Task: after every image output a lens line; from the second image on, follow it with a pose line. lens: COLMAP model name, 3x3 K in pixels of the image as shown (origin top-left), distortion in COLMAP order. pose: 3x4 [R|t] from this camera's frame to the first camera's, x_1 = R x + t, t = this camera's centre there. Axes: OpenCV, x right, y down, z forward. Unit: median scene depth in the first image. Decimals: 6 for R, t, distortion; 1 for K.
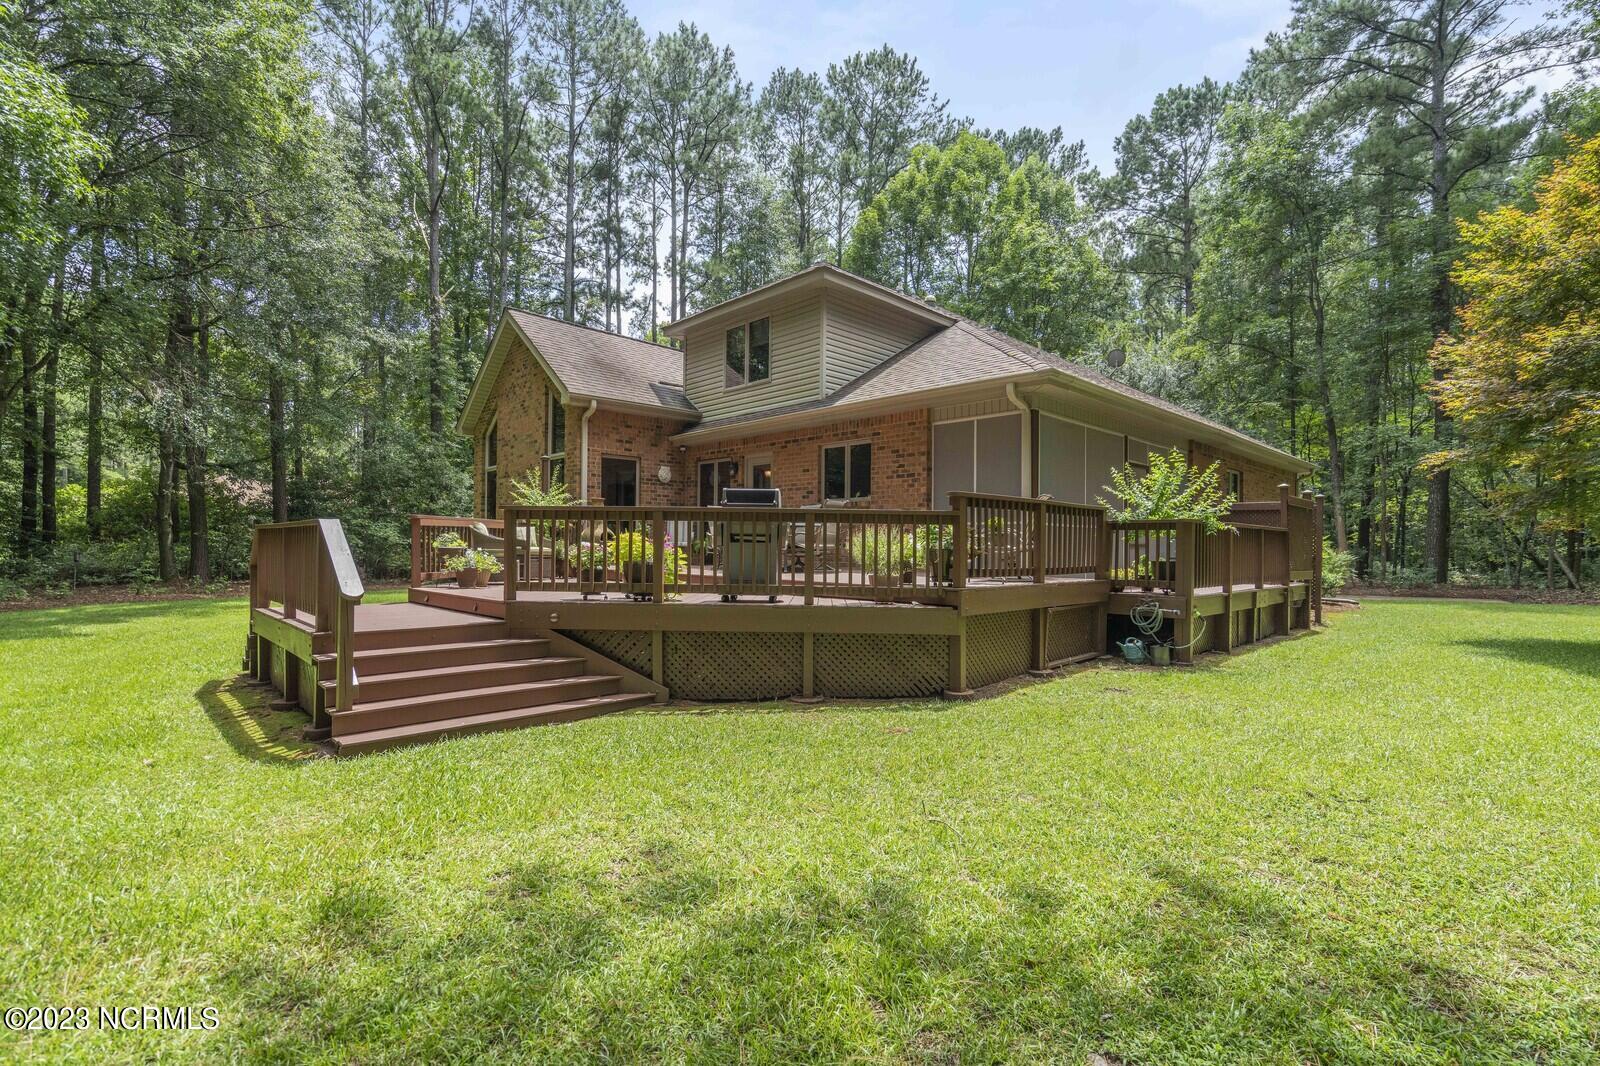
lens RADIAL K [[736.2, 0, 803.1], [0, 736.2, 535.5], [0, 0, 1]] dist [-0.006241, 0.003219]
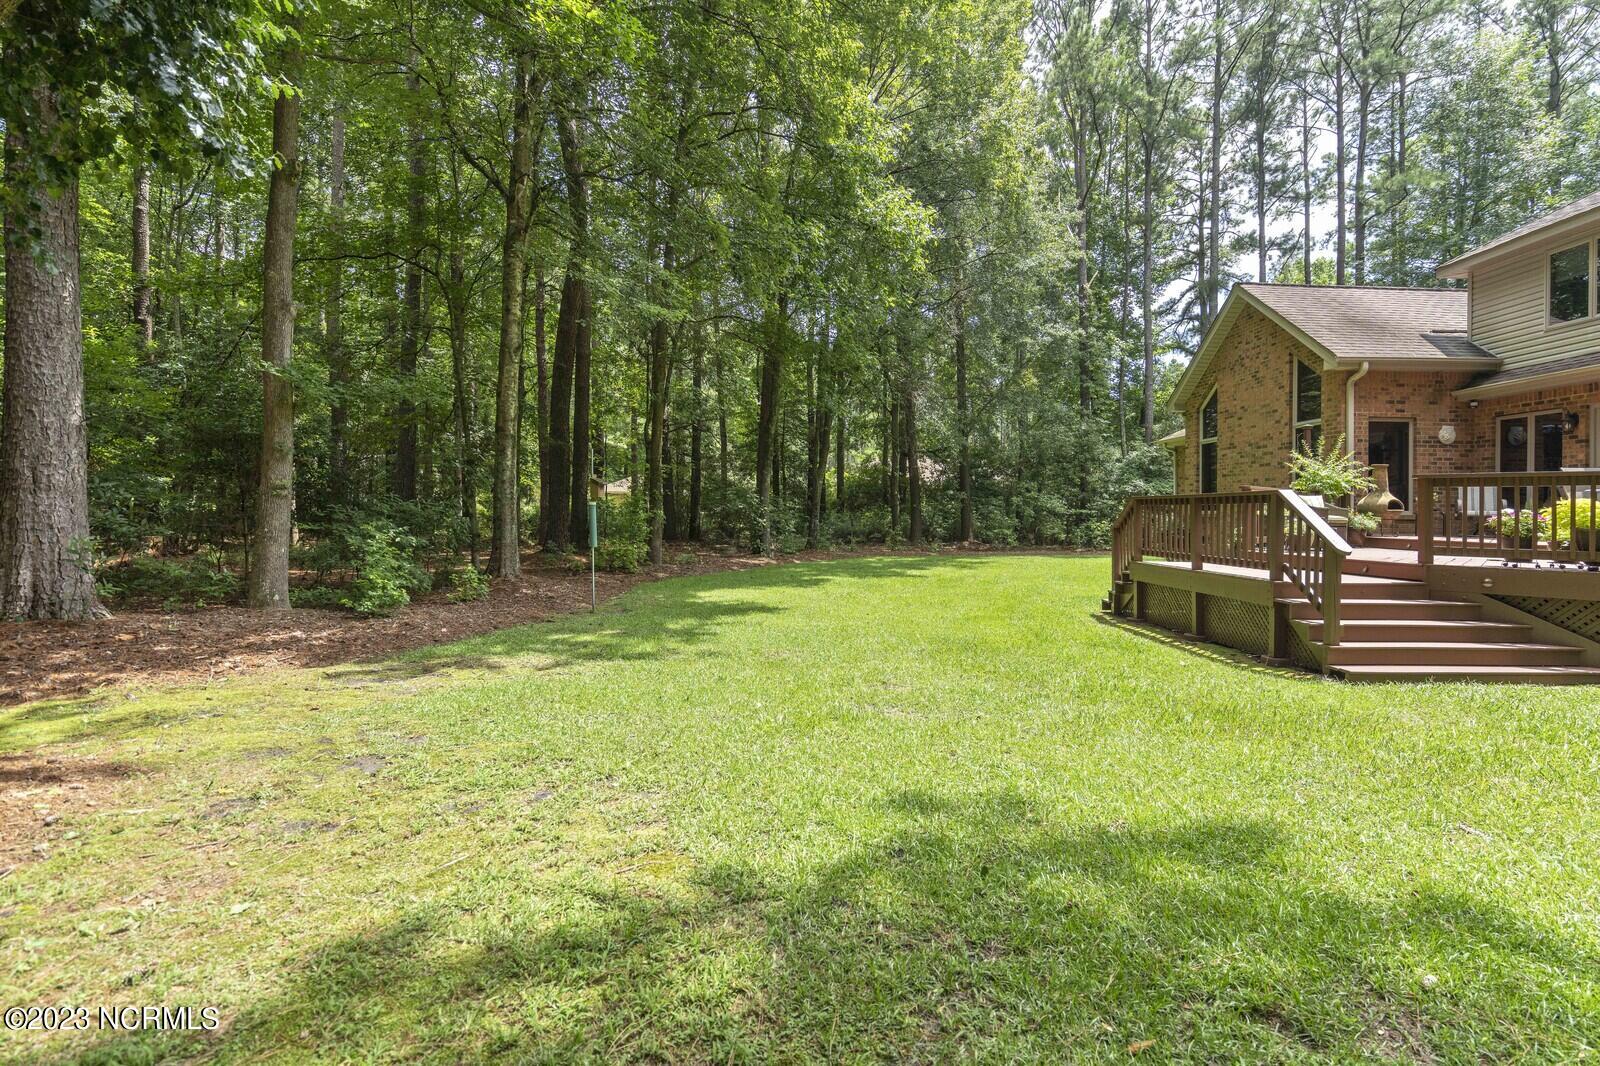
lens RADIAL K [[736.2, 0, 806.9], [0, 736.2, 517.1], [0, 0, 1]] dist [-0.006241, 0.003219]
pose [[0.733144, 0.005139, -0.680054, -0.149109], [0.004825, 0.999907, 0.012758, 0.001331], [0.680056, -0.012634, 0.733051, -0.172250]]
